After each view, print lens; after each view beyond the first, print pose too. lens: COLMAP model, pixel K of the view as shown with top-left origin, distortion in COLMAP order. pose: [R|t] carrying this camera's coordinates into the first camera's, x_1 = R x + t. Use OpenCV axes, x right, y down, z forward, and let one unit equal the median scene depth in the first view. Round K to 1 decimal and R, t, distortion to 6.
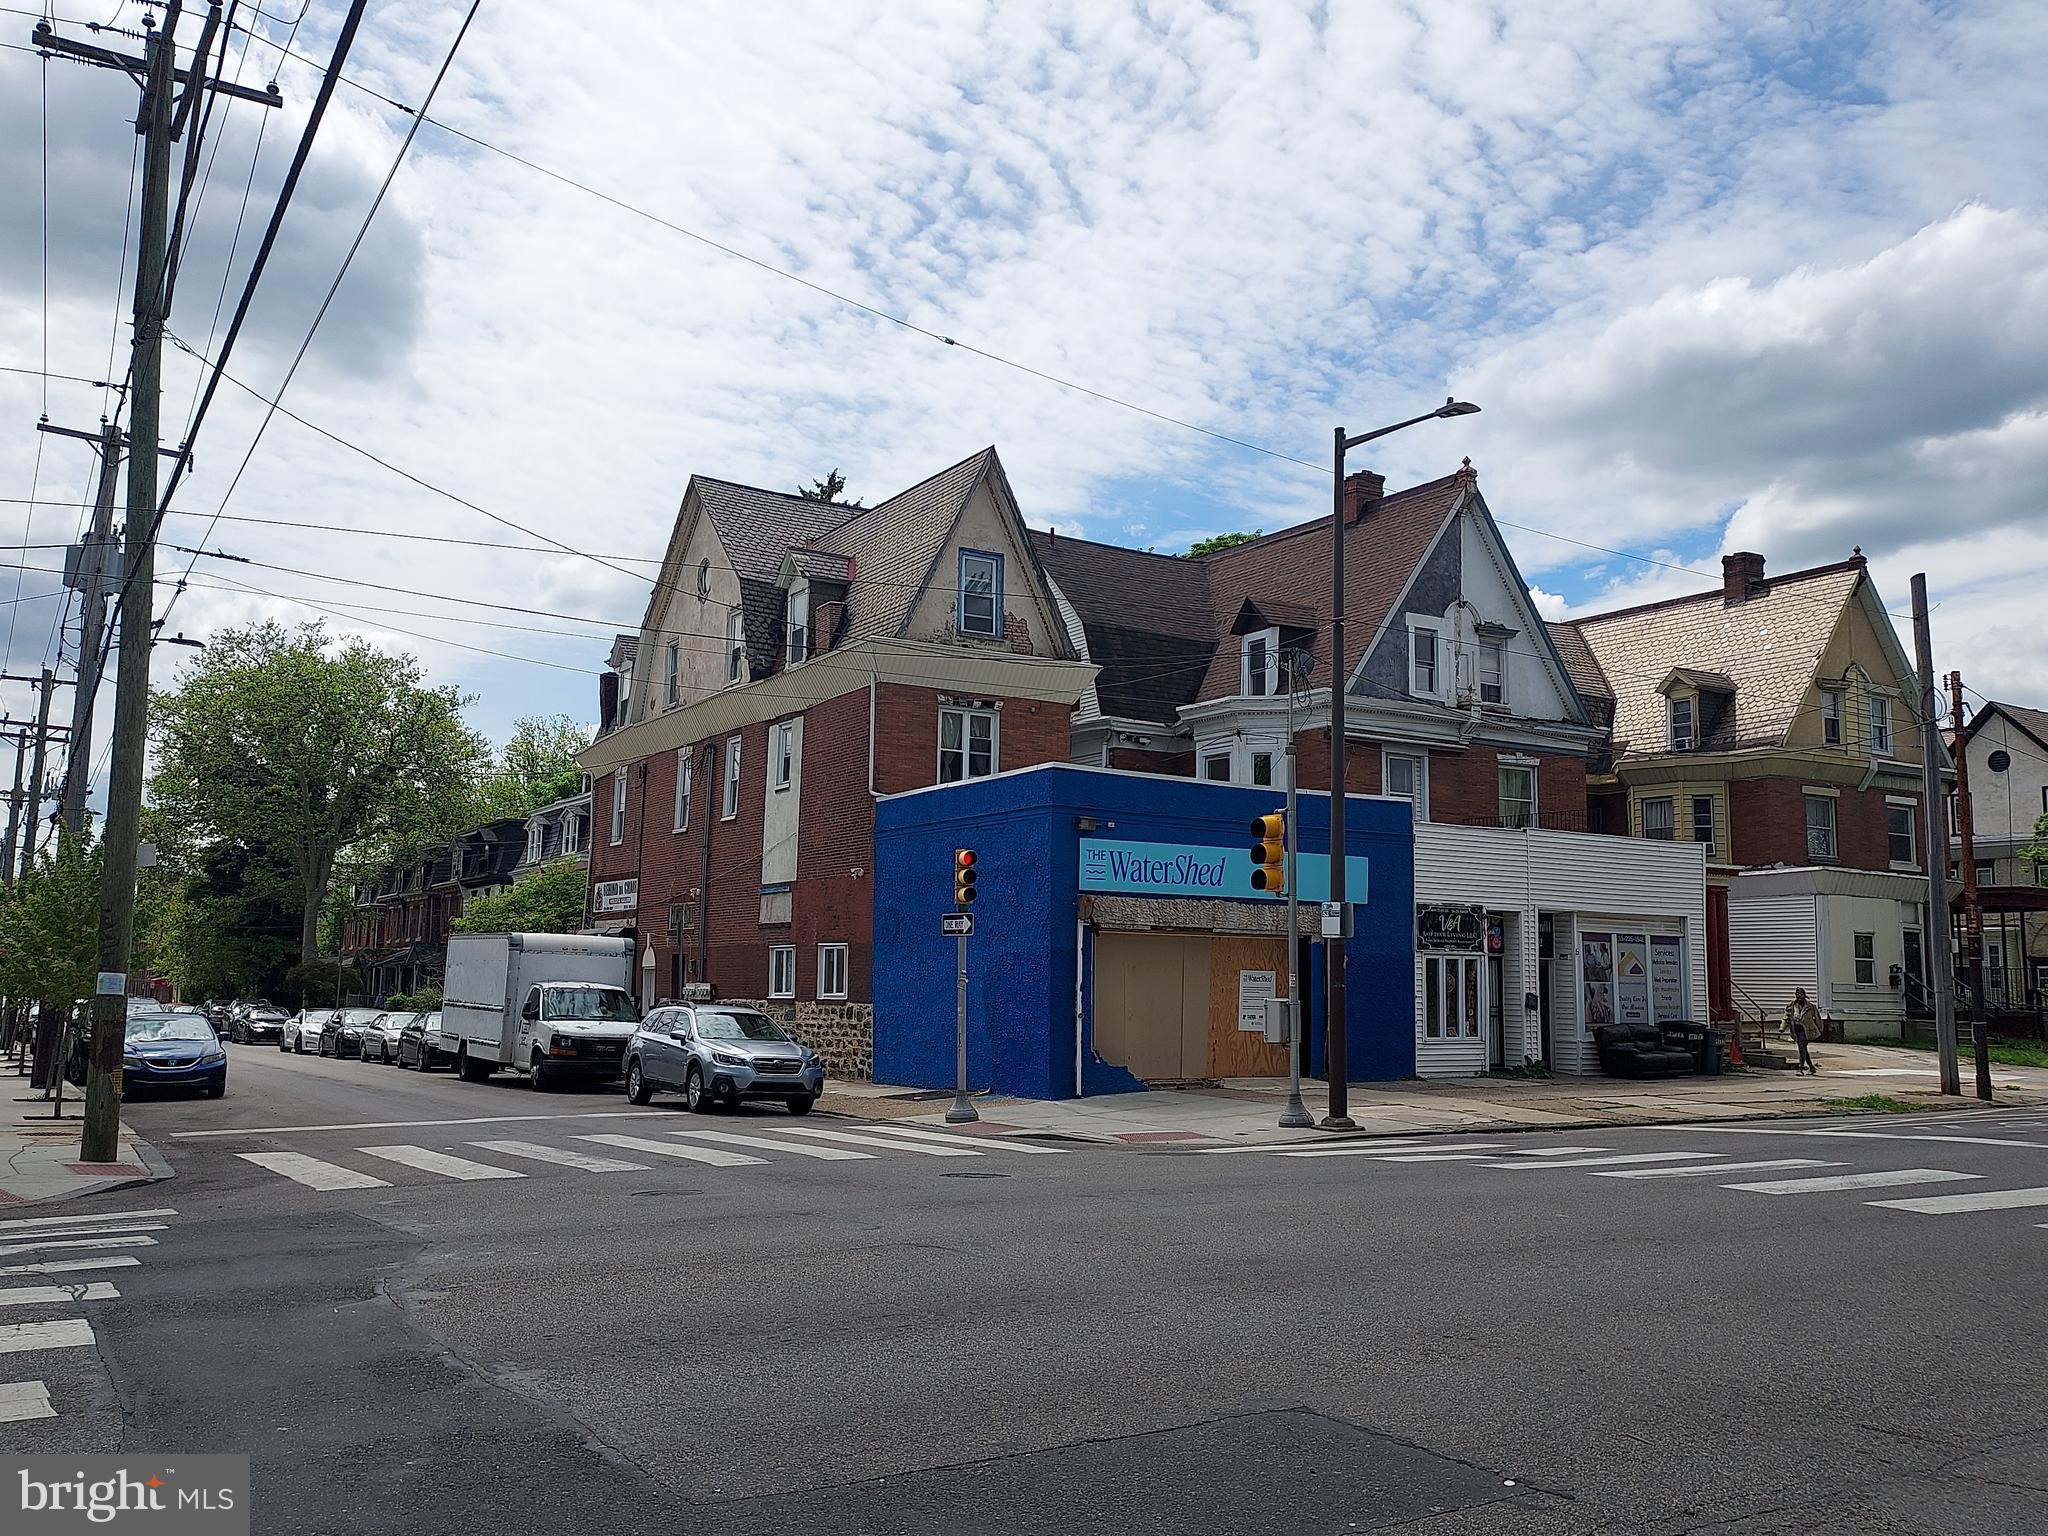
lens RADIAL K [[1717.3, 0, 1030.6], [0, 1717.3, 766.7], [0, 0, 1]] dist [0.095630, -0.031161]
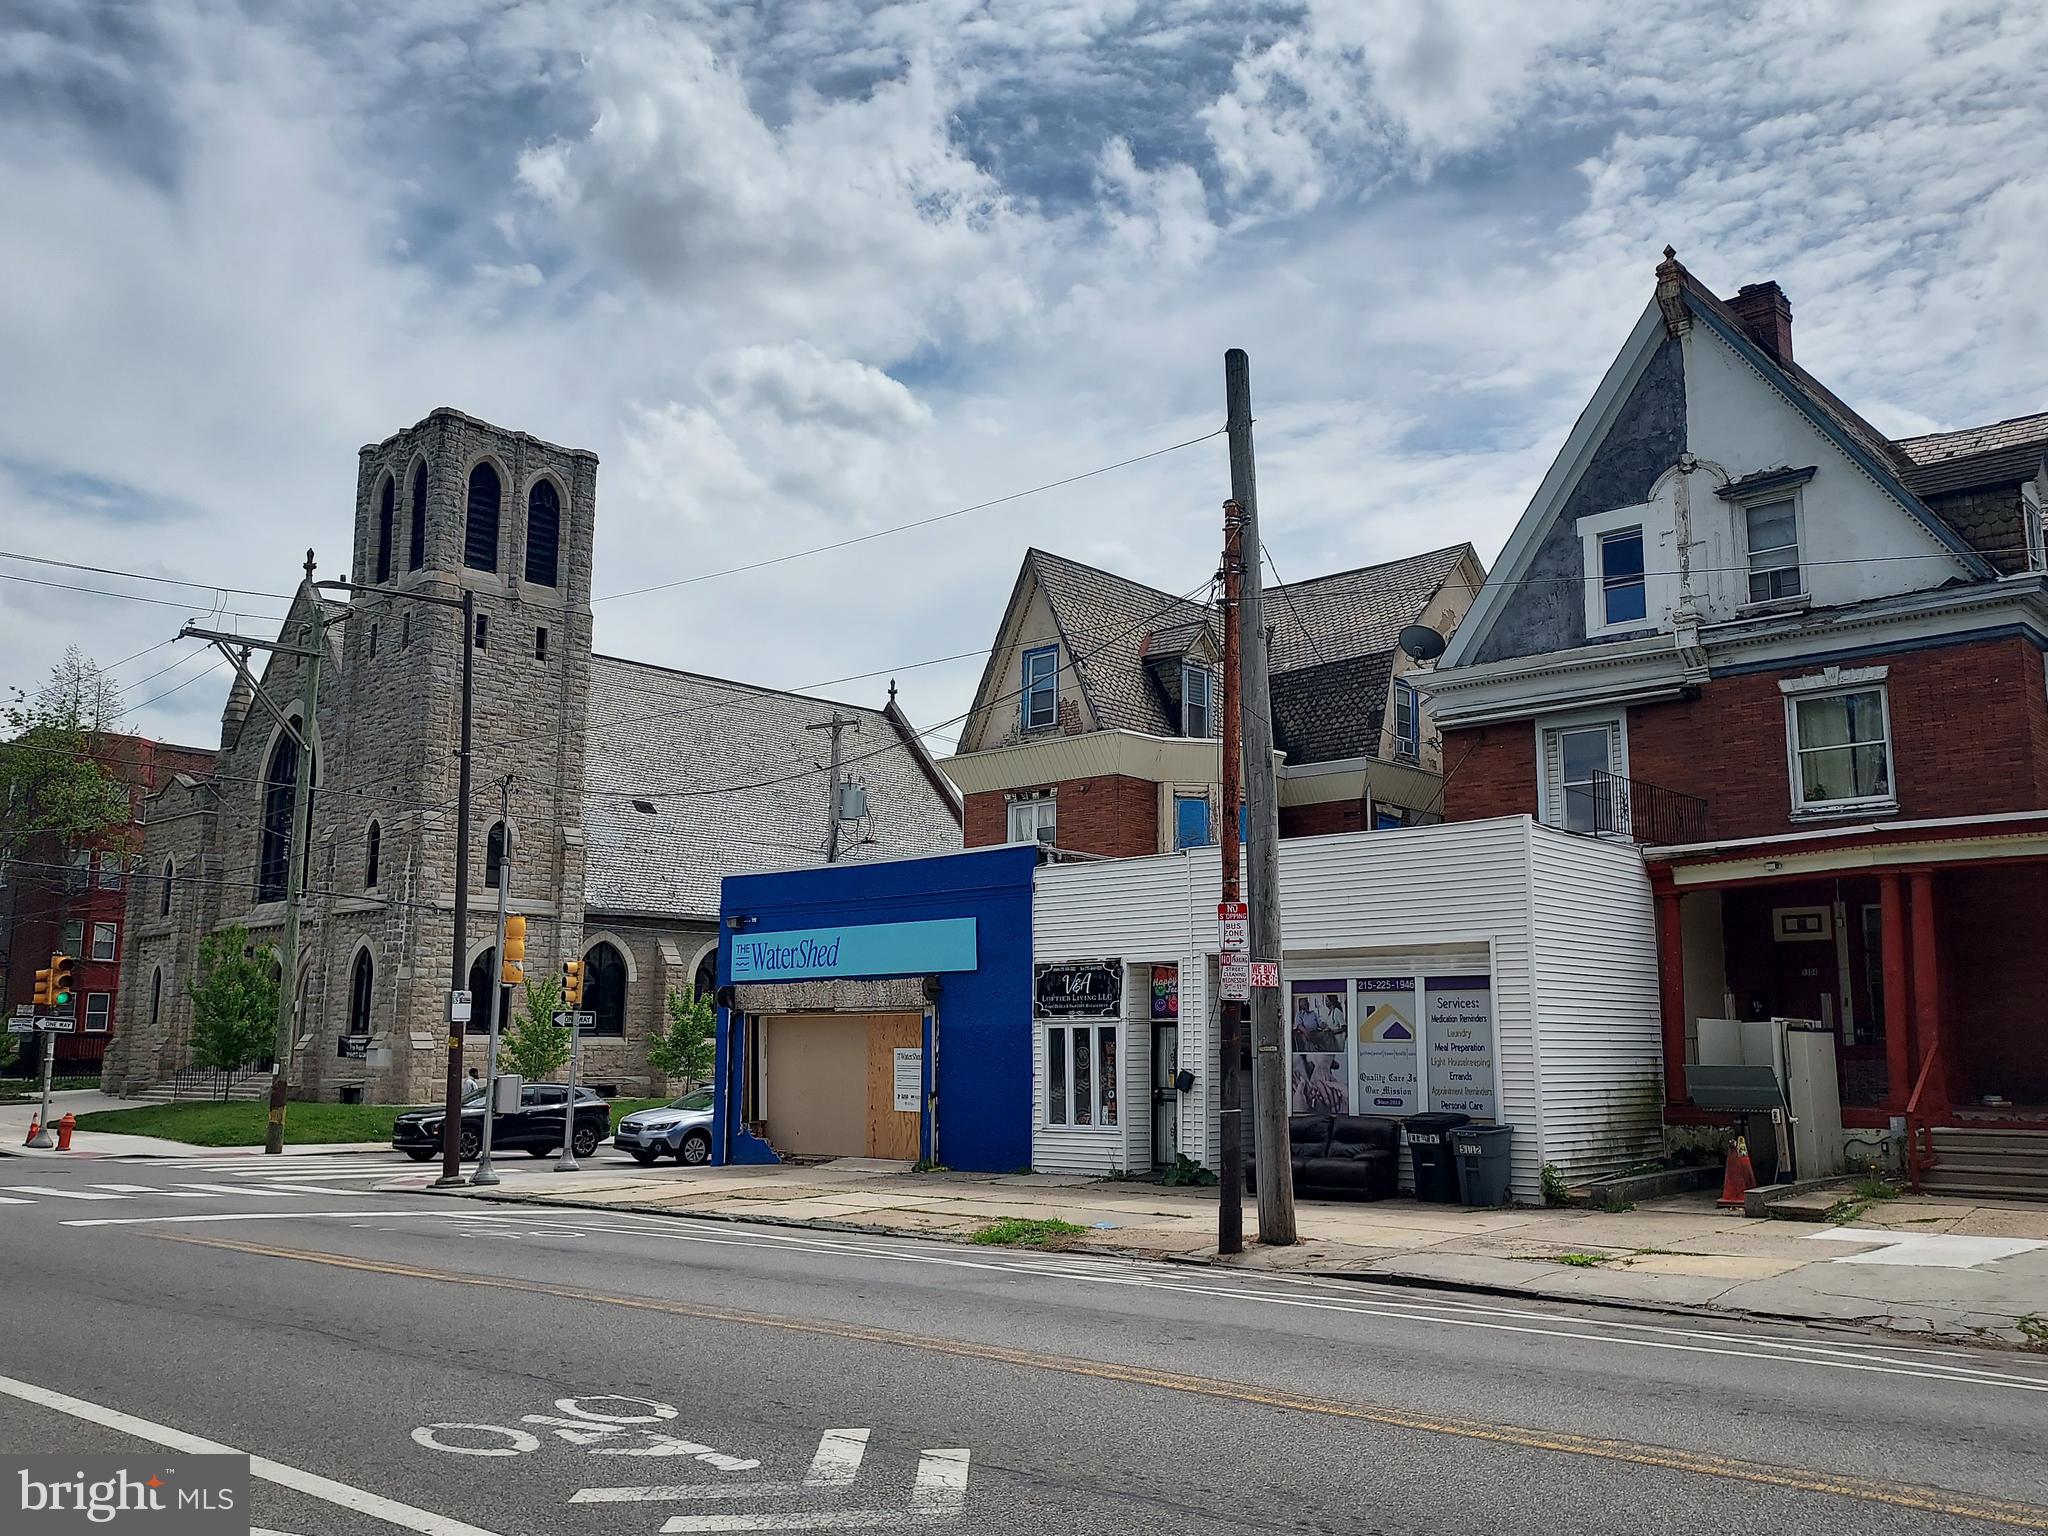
lens RADIAL K [[1717.3, 0, 1026.0], [0, 1717.3, 765.7], [0, 0, 1]] dist [0.095630, -0.031161]
pose [[0.257859, -0.175223, -0.950161, 0.977745], [0.119052, 0.981686, -0.148728, 0.102214], [0.958820, -0.074768, 0.273997, 0.723257]]
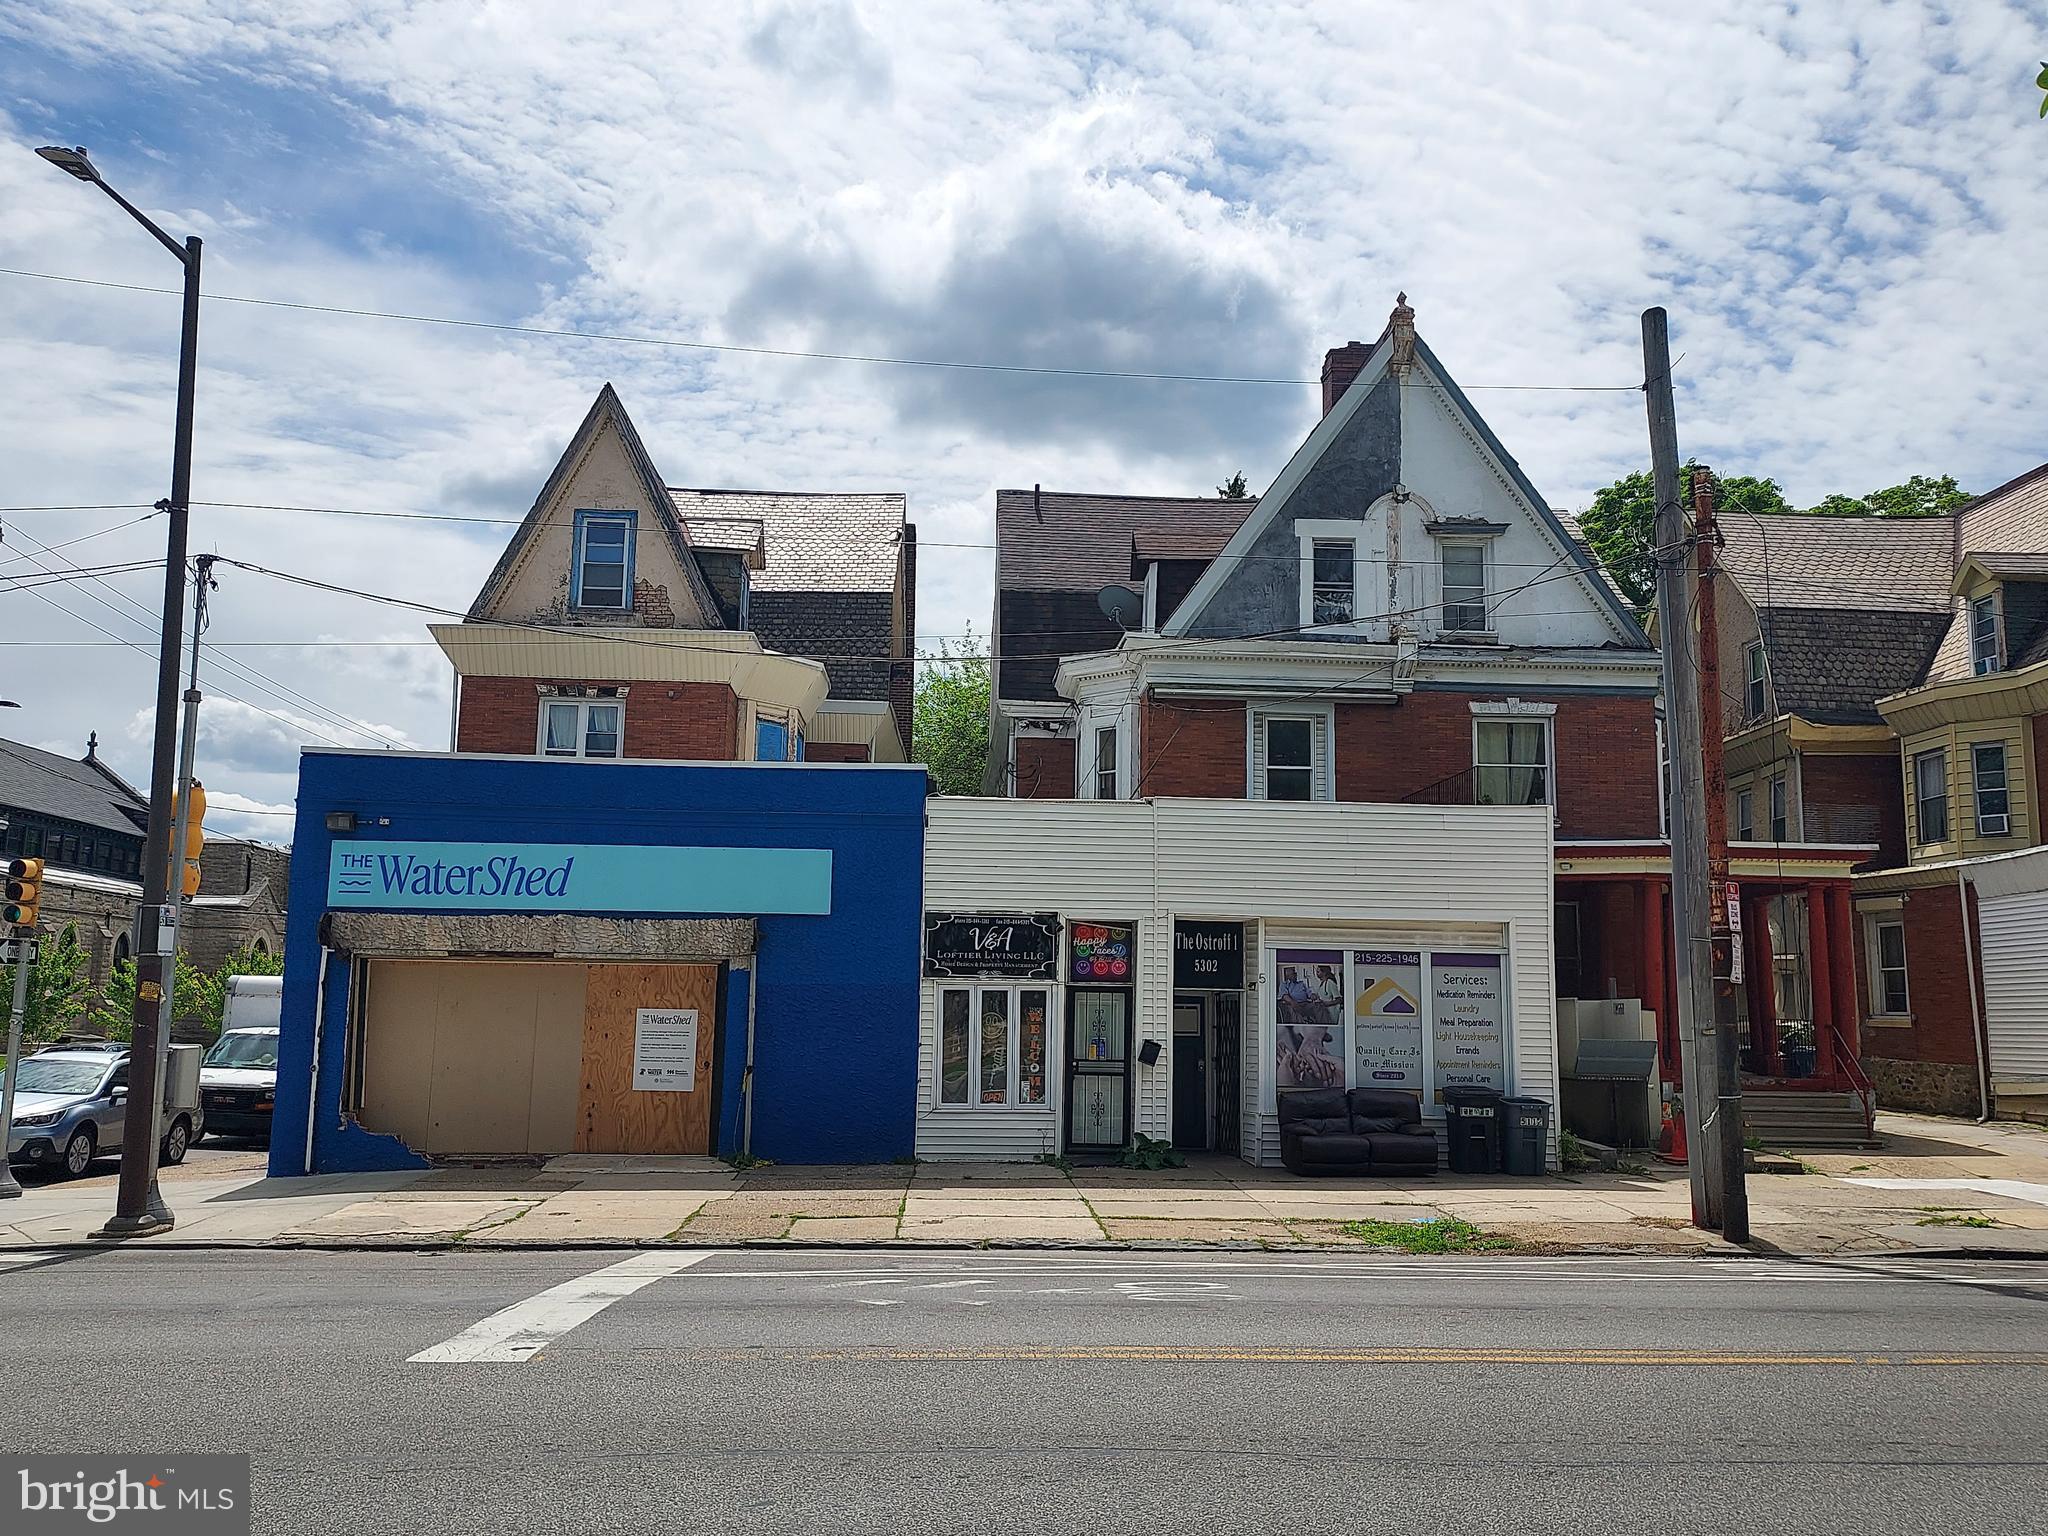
lens RADIAL K [[1717.3, 0, 1024.8], [0, 1717.3, 768.3], [0, 0, 1]] dist [0.095630, -0.031161]
pose [[0.868919, -0.071738, -0.489728, 0.570018], [0.056378, 0.997346, -0.046067, 0.051834], [0.491734, 0.012418, 0.870657, 0.380382]]
